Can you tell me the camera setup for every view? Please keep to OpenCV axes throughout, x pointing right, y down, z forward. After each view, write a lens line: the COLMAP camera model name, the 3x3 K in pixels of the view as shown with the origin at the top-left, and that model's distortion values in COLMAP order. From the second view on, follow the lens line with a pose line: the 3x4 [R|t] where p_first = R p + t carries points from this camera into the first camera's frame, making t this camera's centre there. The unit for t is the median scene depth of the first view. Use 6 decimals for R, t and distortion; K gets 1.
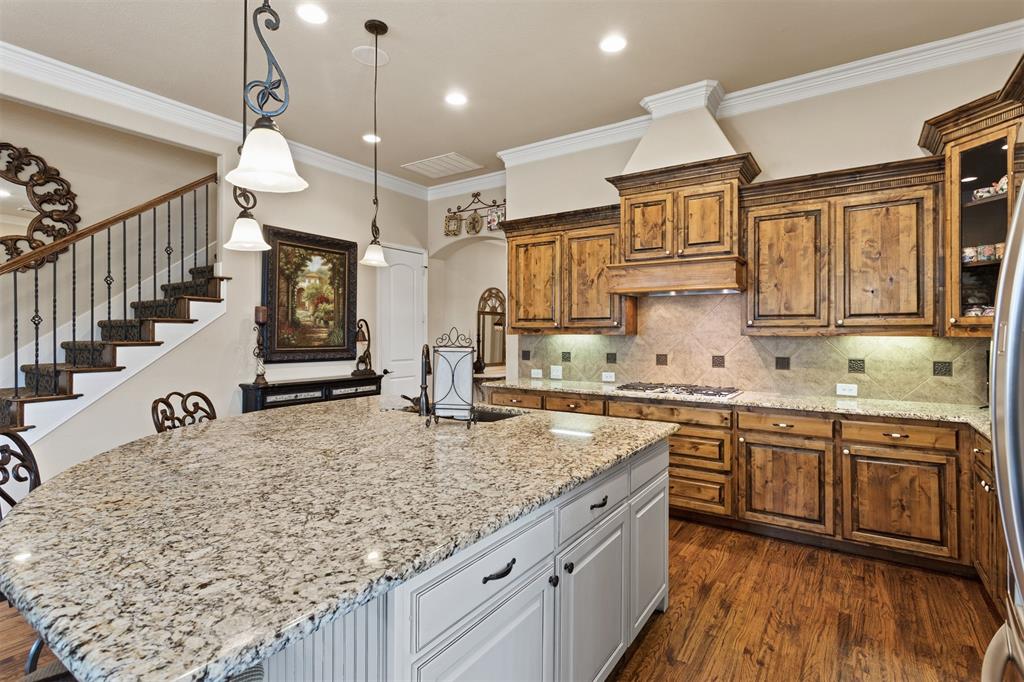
lens RADIAL K [[490.3, 0, 502.5], [0, 490.3, 332.4], [0, 0, 1]] dist [0.000082, -0.000926]
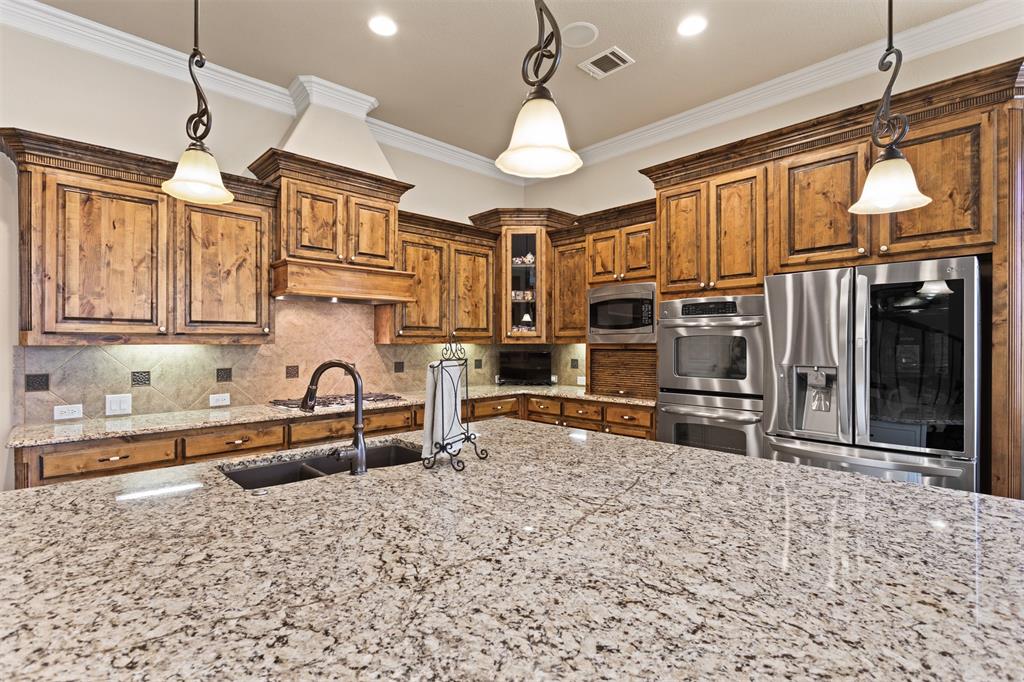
lens RADIAL K [[490.3, 0, 514.8], [0, 490.3, 341.7], [0, 0, 1]] dist [0.000082, -0.000926]
pose [[0.200508, -0.001272, 0.979691, -0.473550], [0.001716, 0.999998, 0.000948, 0.000760], [-0.979691, 0.001491, 0.200510, 0.436371]]
